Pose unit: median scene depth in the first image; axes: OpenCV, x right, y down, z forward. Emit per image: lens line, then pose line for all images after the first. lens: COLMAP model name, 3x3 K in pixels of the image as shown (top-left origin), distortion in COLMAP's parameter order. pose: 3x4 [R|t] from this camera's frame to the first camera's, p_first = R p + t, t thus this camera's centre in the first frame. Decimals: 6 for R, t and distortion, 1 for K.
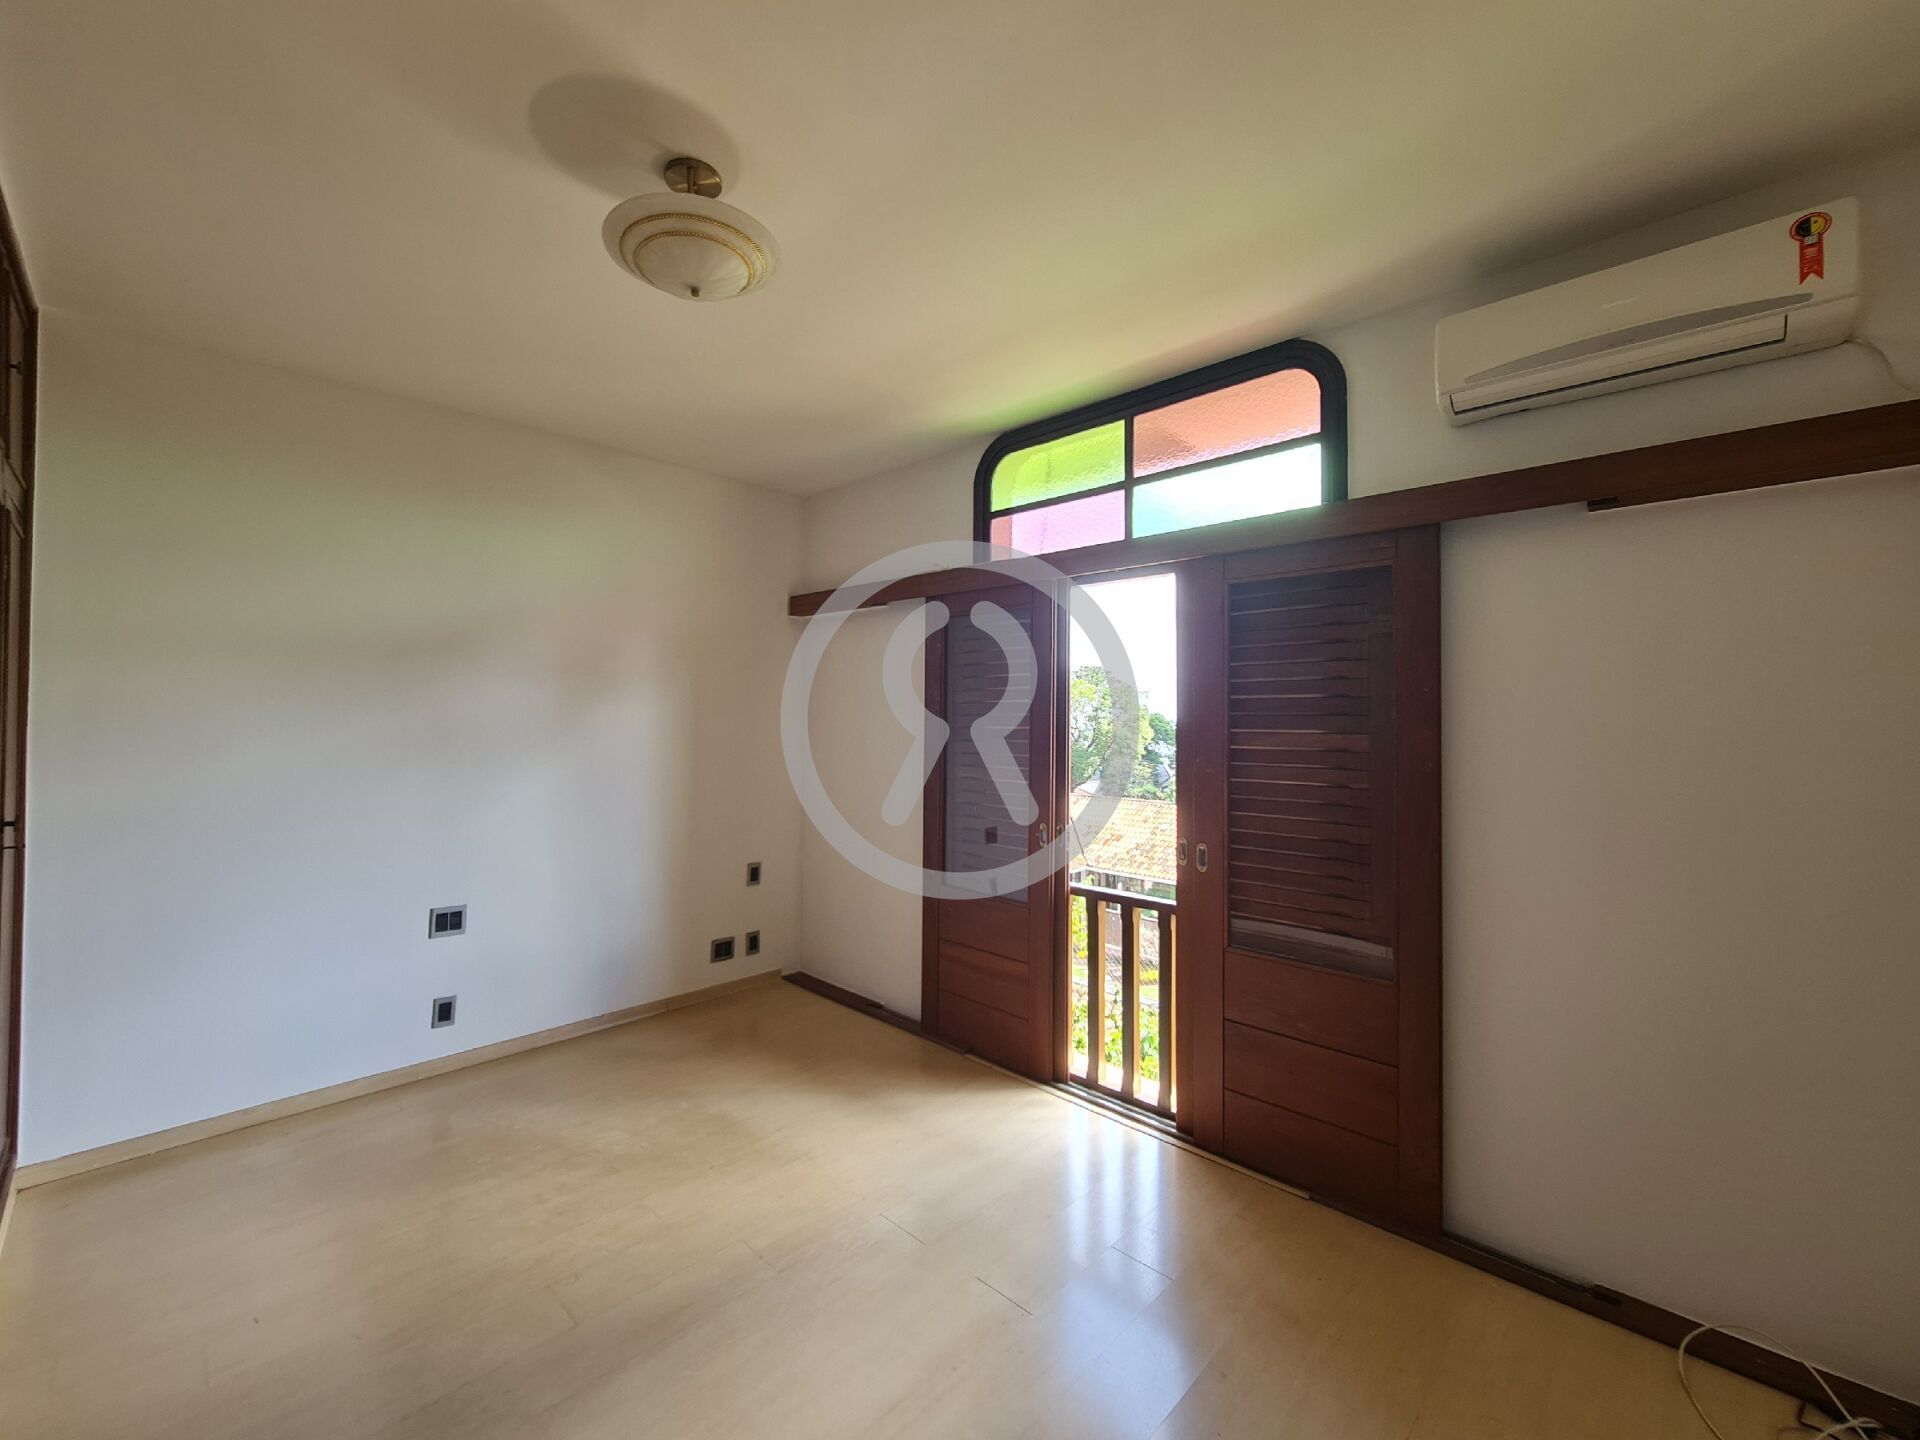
lens RADIAL K [[781.3, 0, 957.6], [0, 781.3, 718.6], [0, 0, 1]] dist [-0.001956, 0.000943]
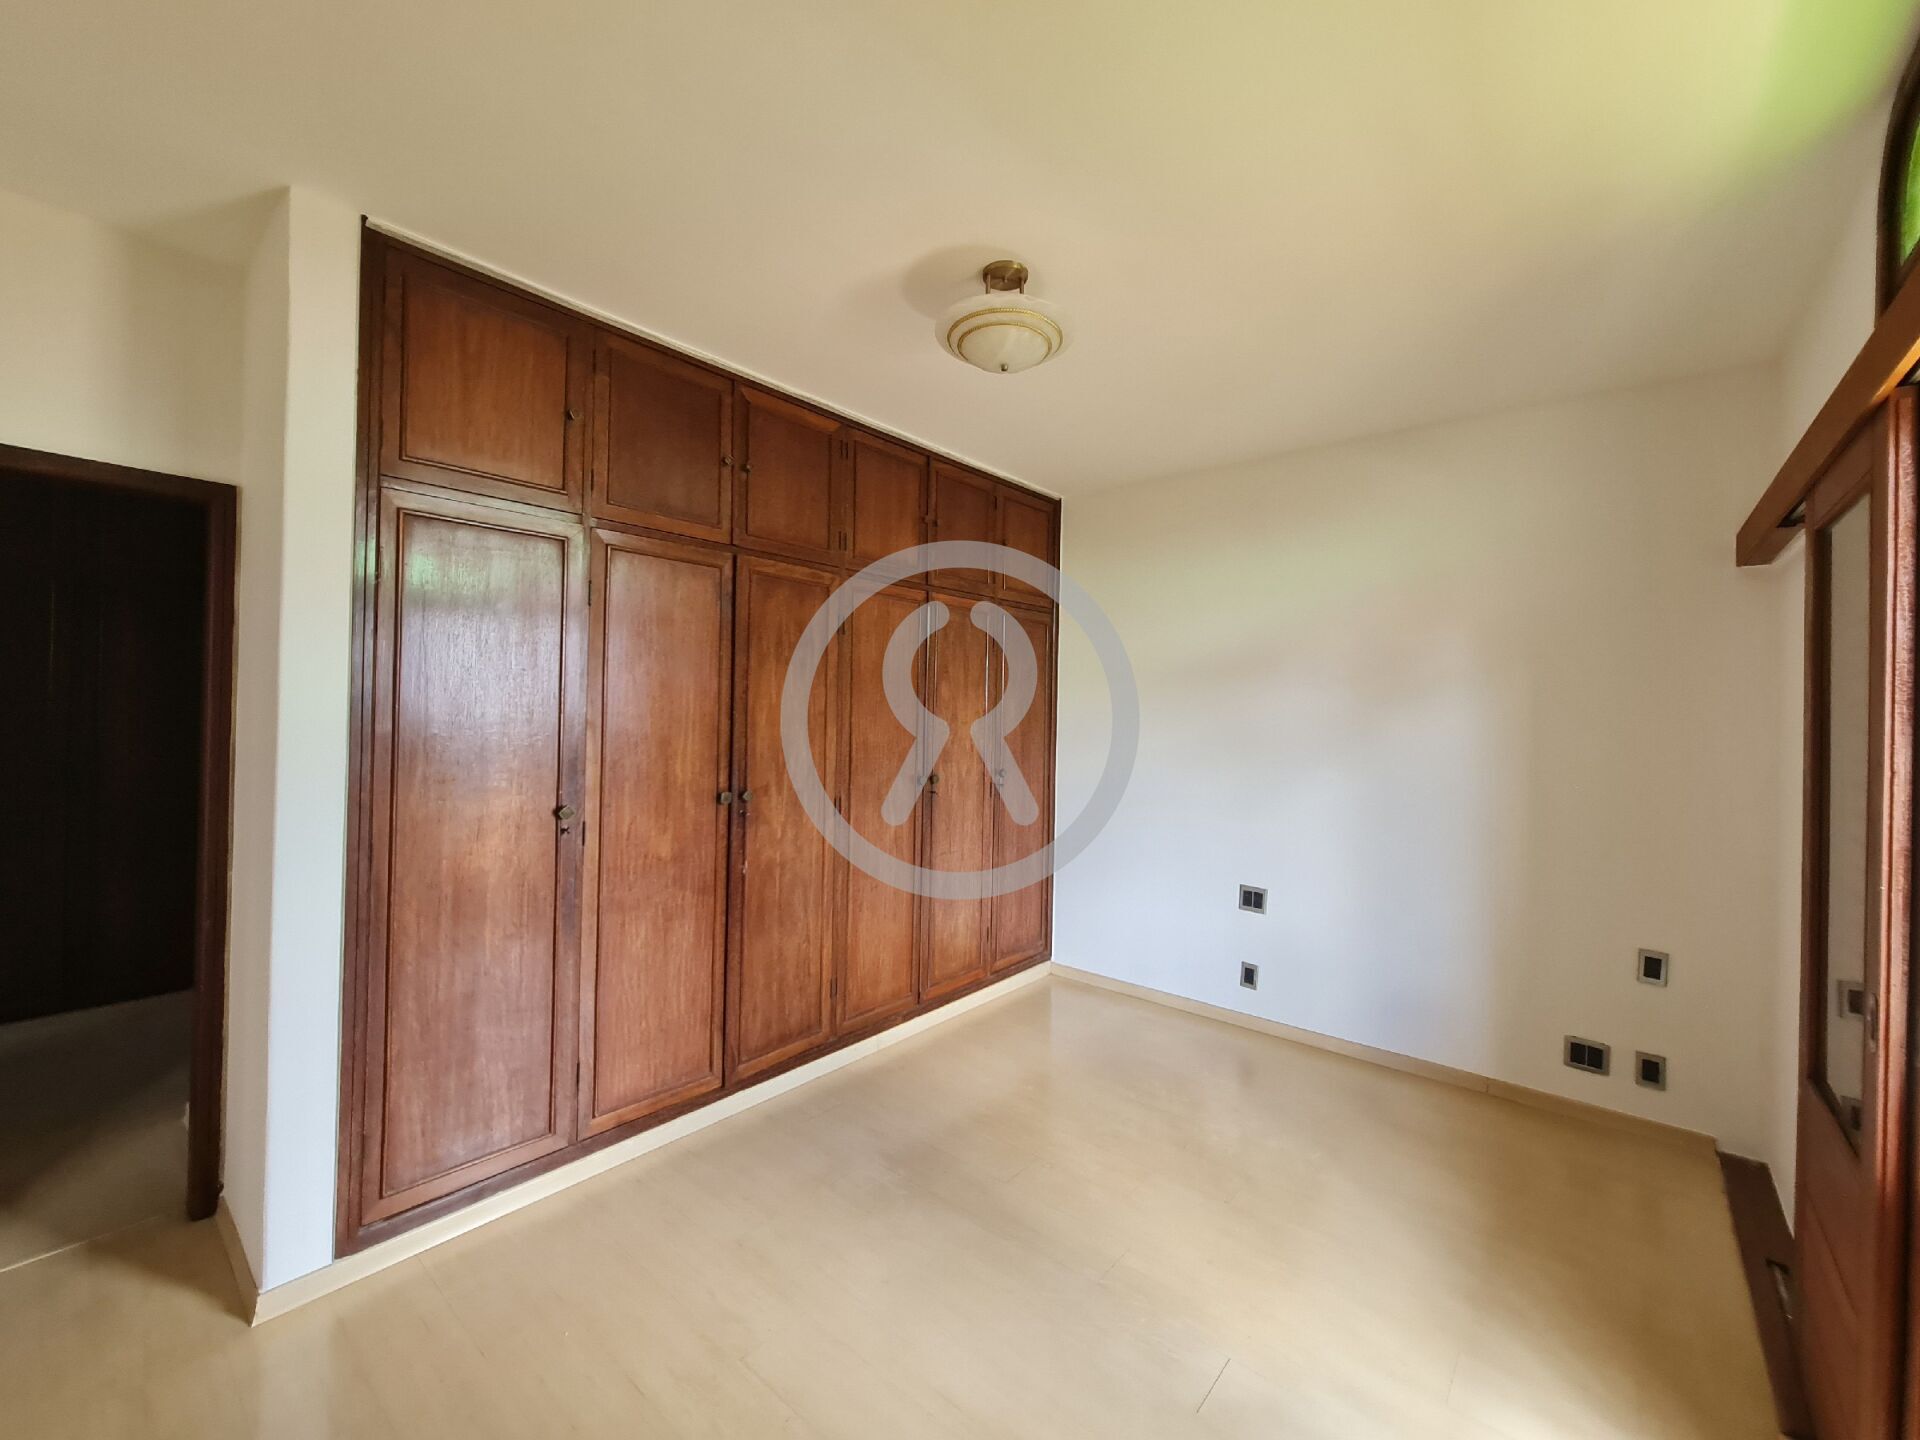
lens RADIAL K [[781.3, 0, 960.7], [0, 781.3, 715.5], [0, 0, 1]] dist [-0.001956, 0.000943]
pose [[0.059272, -0.005899, -0.998224, 0.486217], [-0.019666, 0.999782, -0.007076, 0.002486], [0.998048, 0.020051, 0.059144, 0.492419]]
